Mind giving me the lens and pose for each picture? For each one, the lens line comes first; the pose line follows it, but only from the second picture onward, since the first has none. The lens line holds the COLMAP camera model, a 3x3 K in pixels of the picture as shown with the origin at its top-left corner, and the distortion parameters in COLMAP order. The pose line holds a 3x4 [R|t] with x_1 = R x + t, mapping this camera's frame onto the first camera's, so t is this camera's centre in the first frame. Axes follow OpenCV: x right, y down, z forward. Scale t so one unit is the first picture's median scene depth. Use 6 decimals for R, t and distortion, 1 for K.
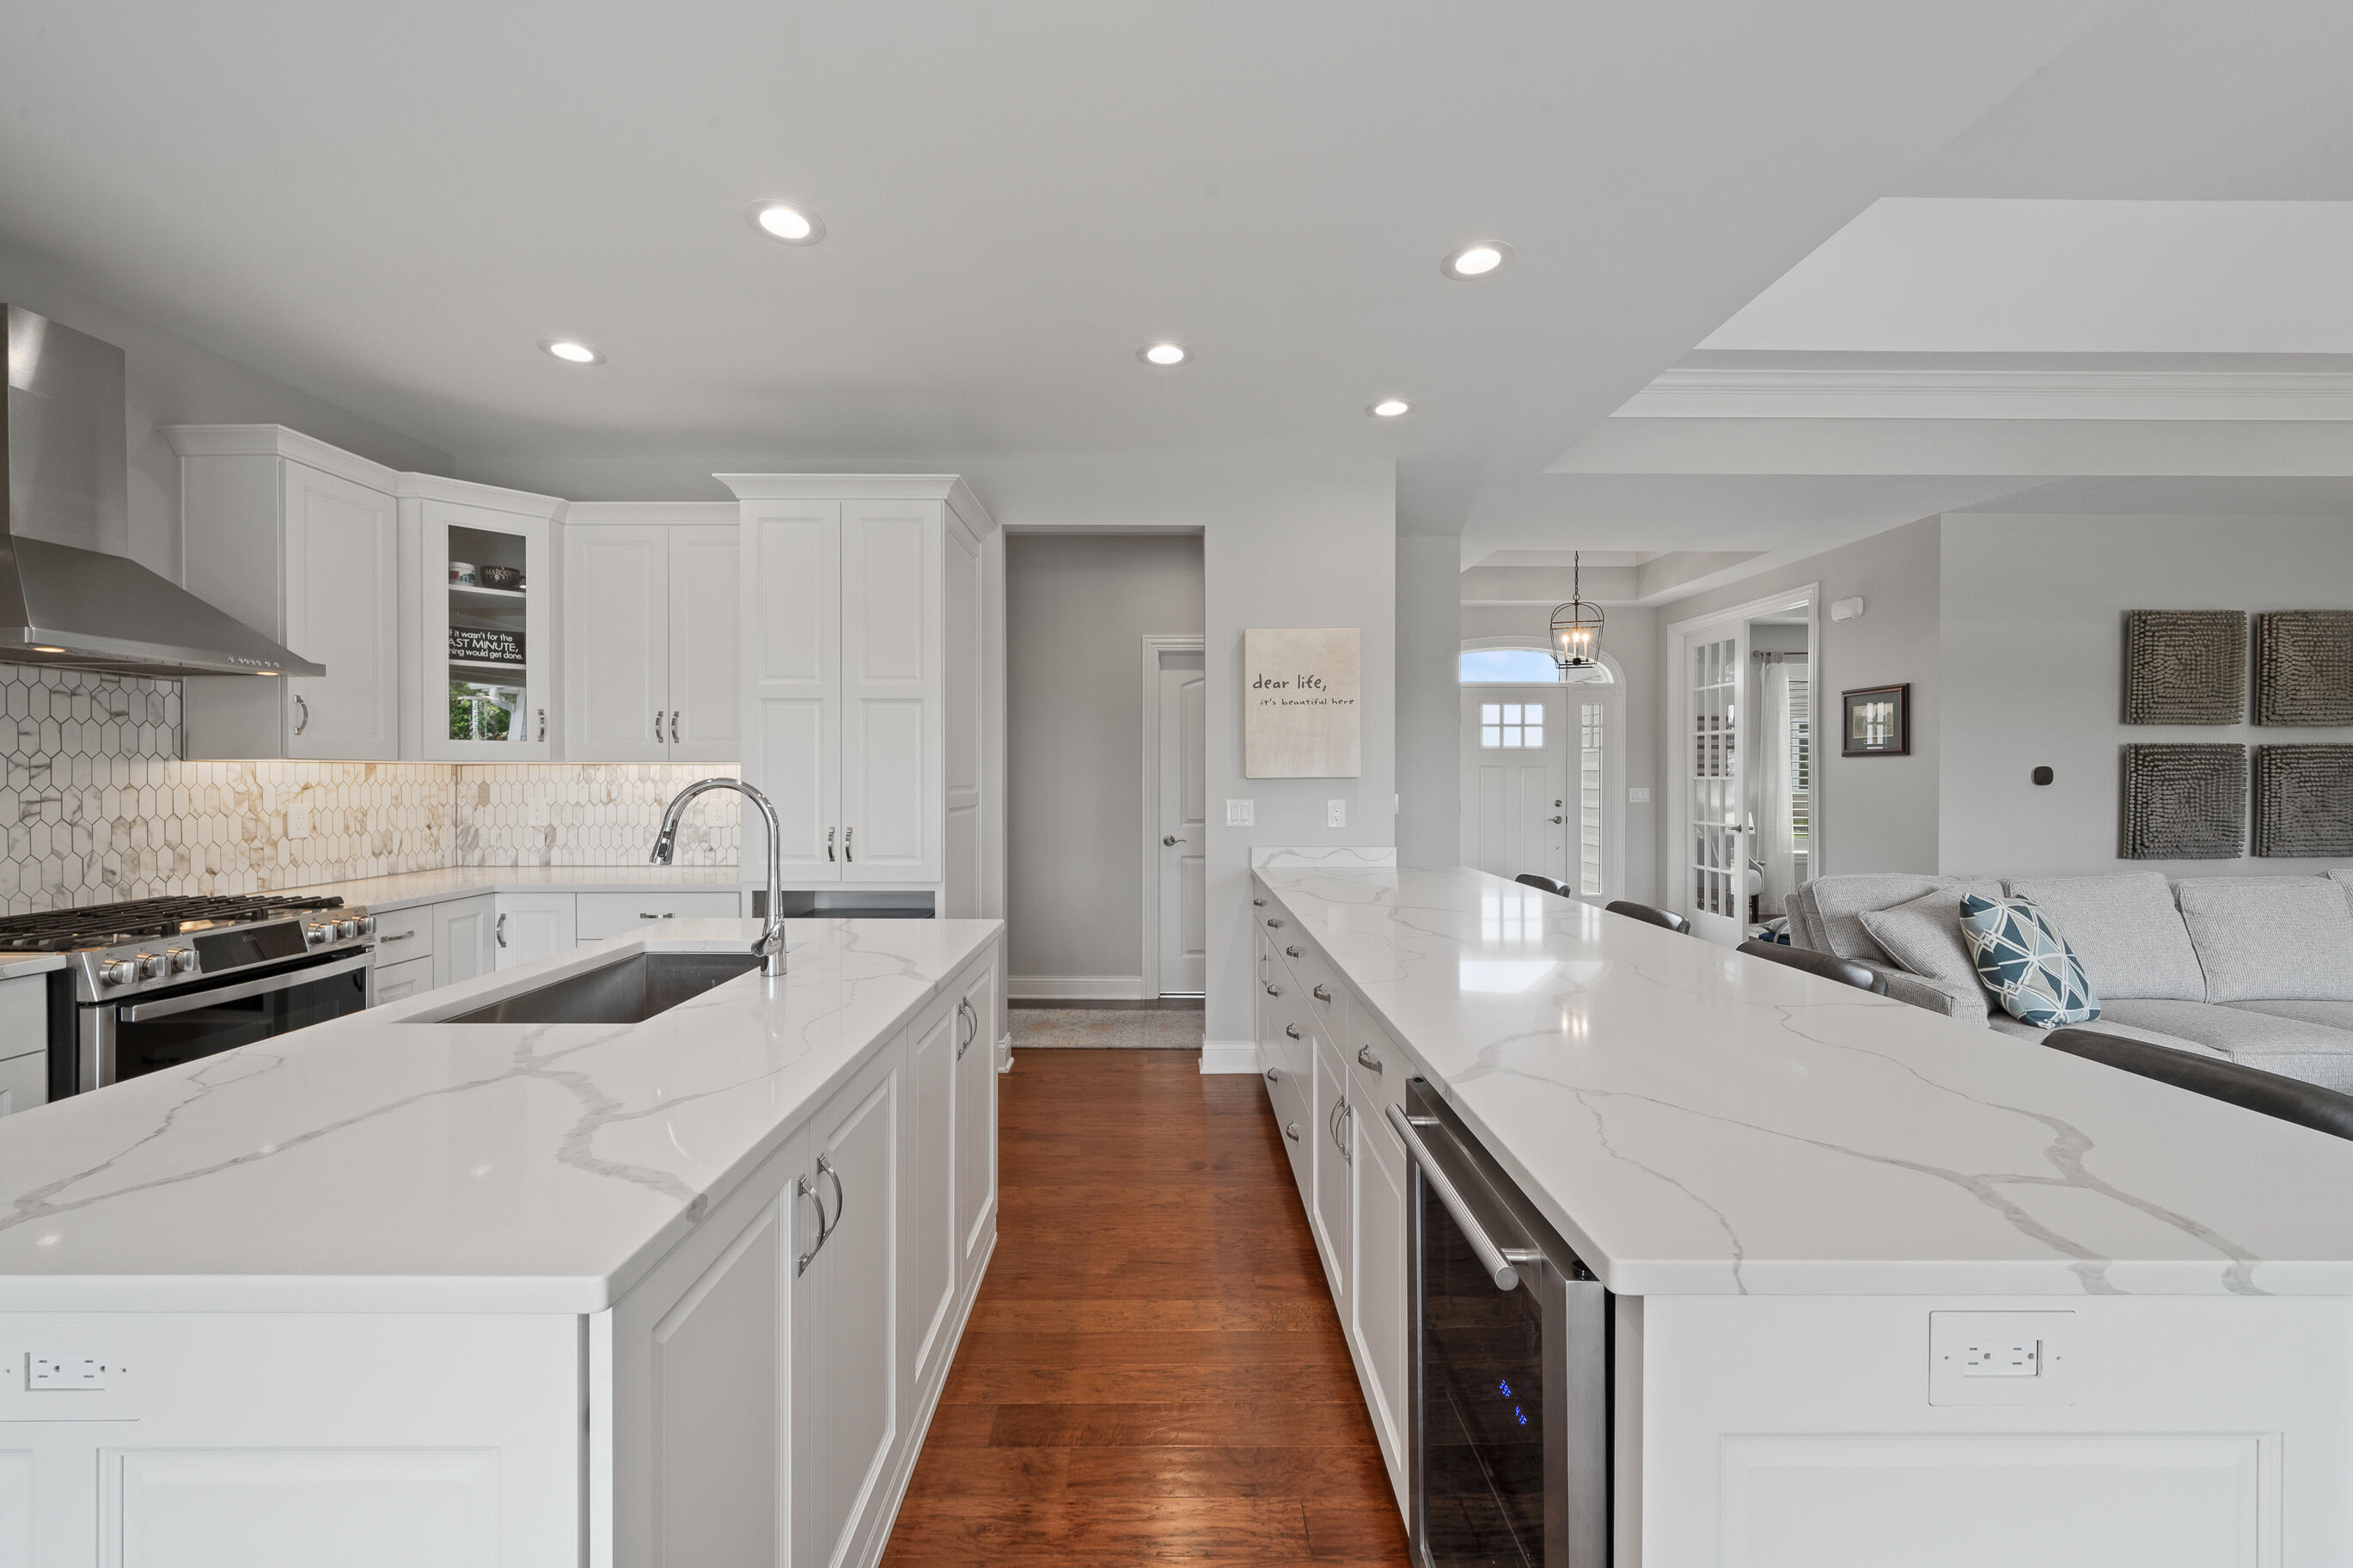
lens RADIAL K [[927.6, 0, 1174.4], [0, 927.6, 781.7], [0, 0, 1]] dist [0.000000, -0.000003]
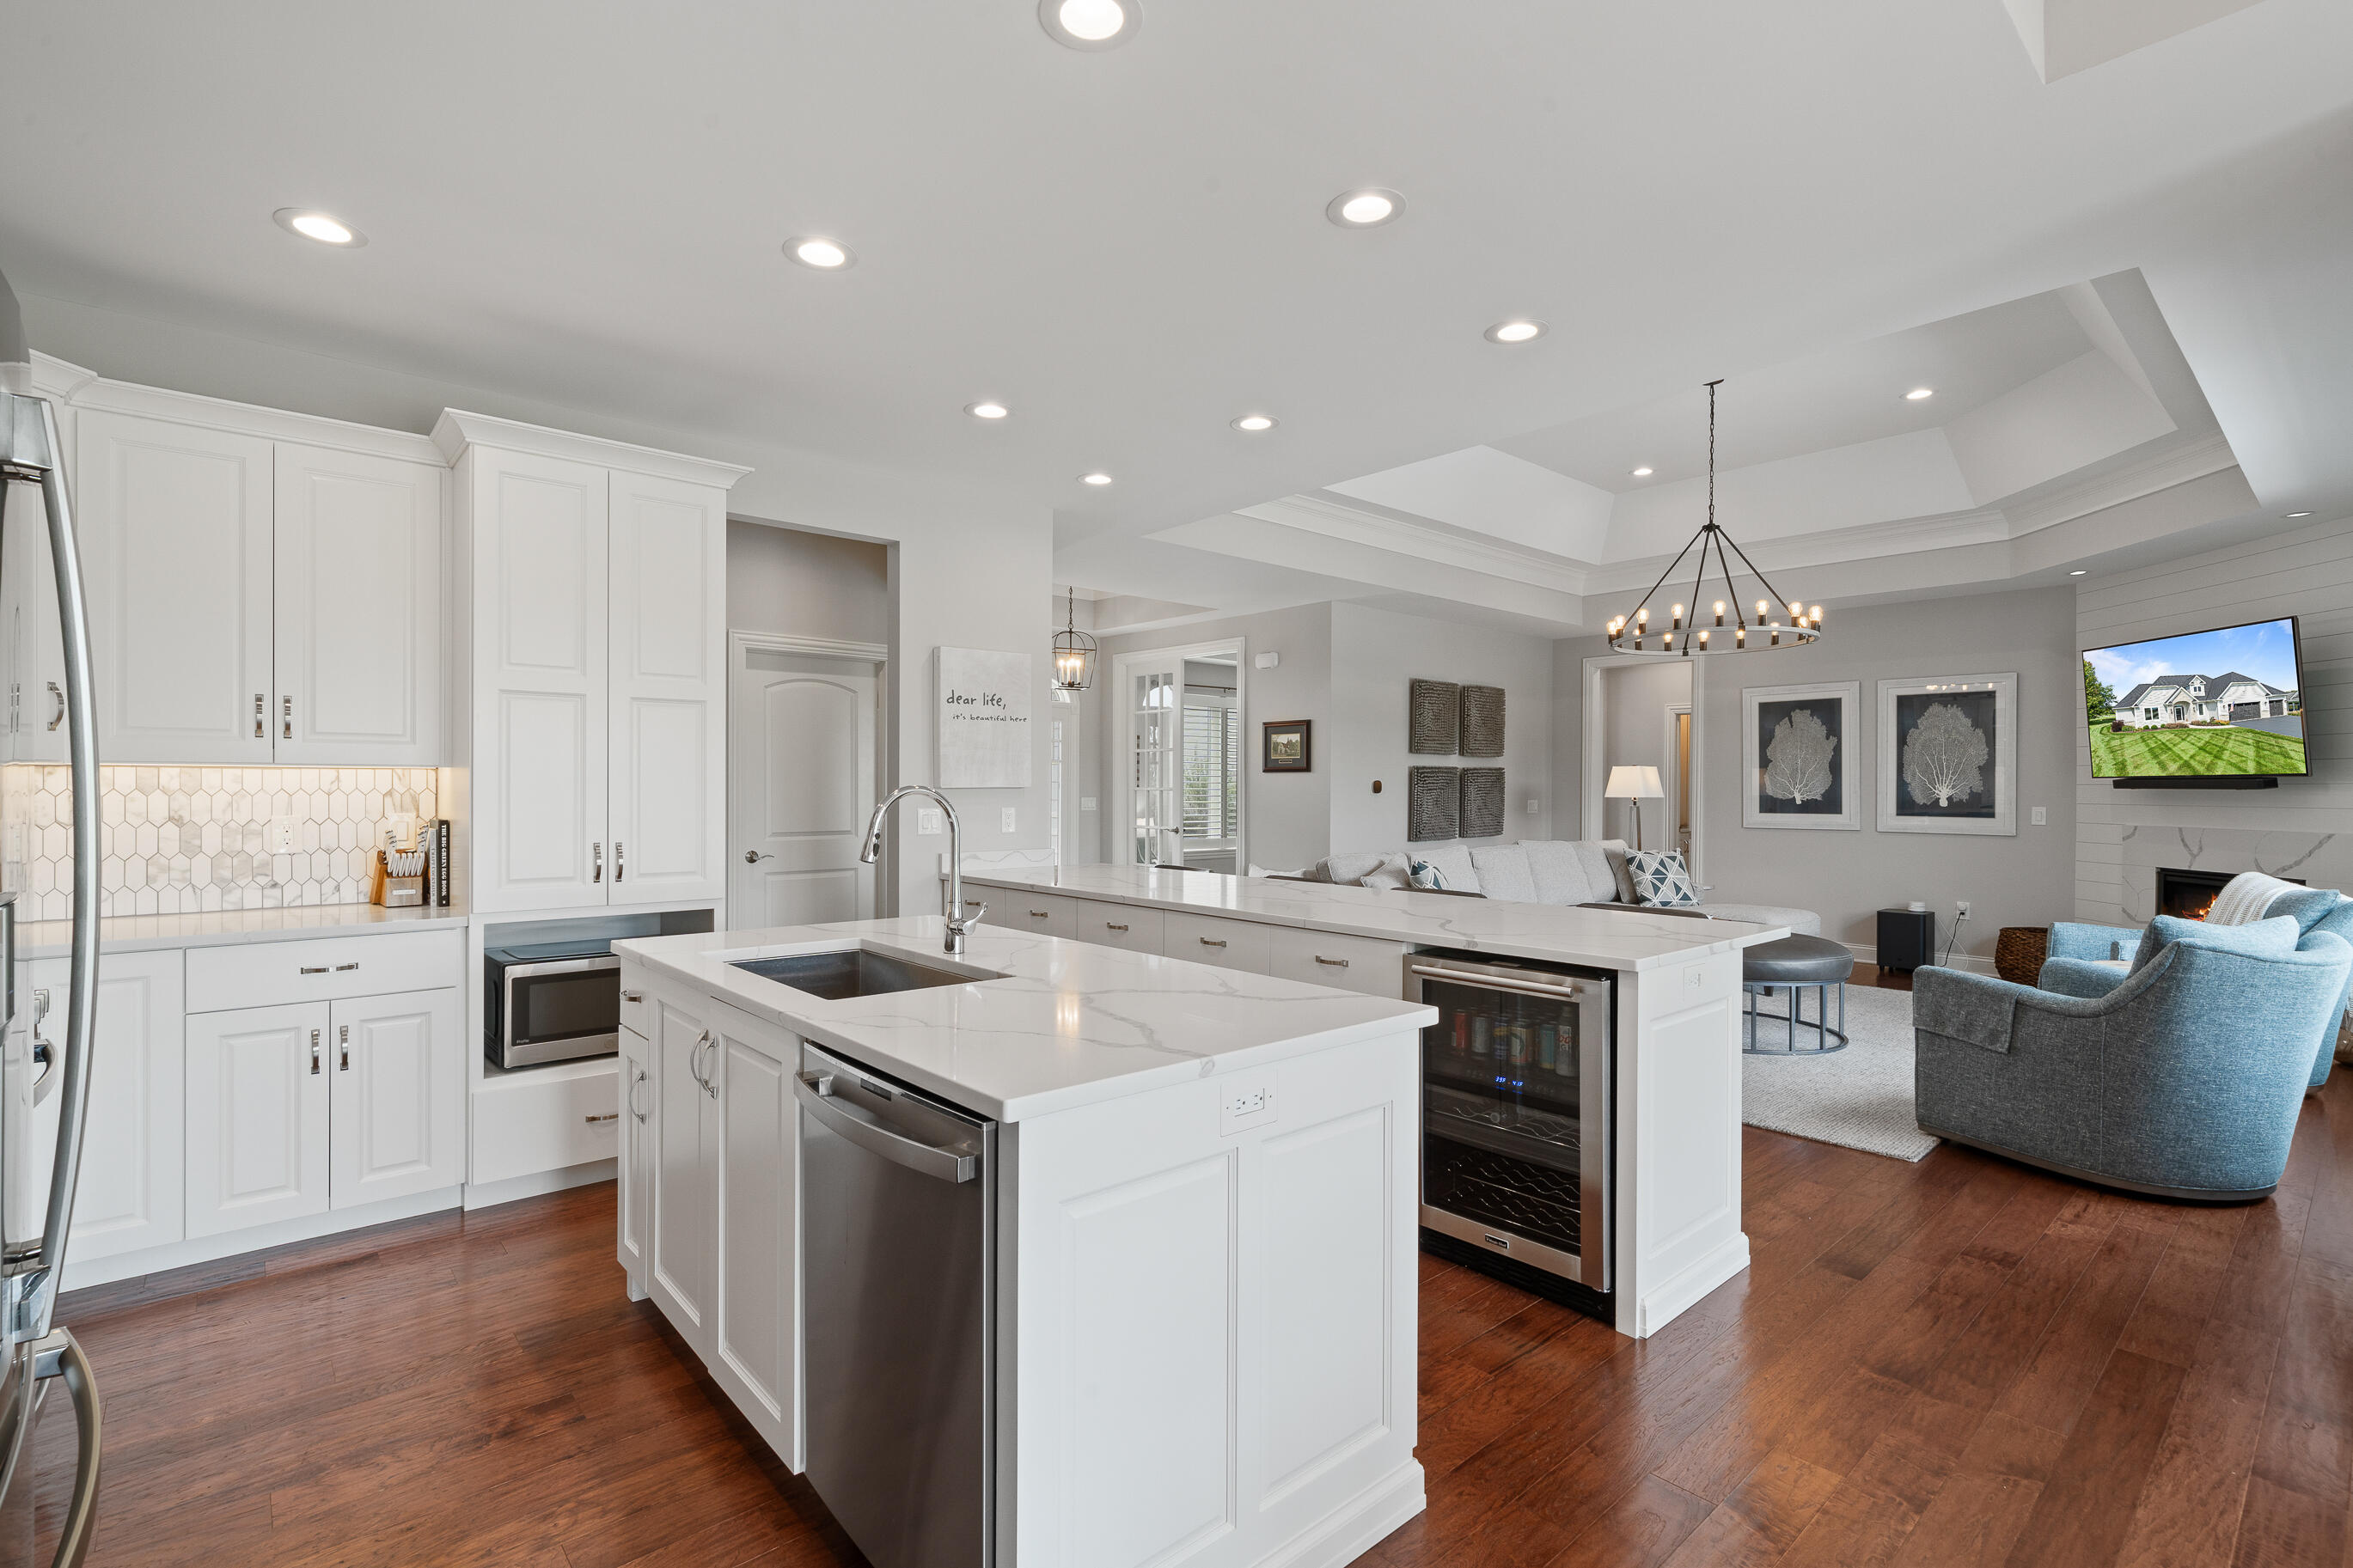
lens RADIAL K [[1078.5, 0, 1178.2], [0, 1078.5, 786.0], [0, 0, 1]] dist [0.000144, 0.000026]
pose [[0.753219, 0.002216, 0.657766, -0.429941], [0.002181, 0.999980, -0.005866, 0.001487], [-0.657766, 0.005853, 0.753199, -0.082136]]
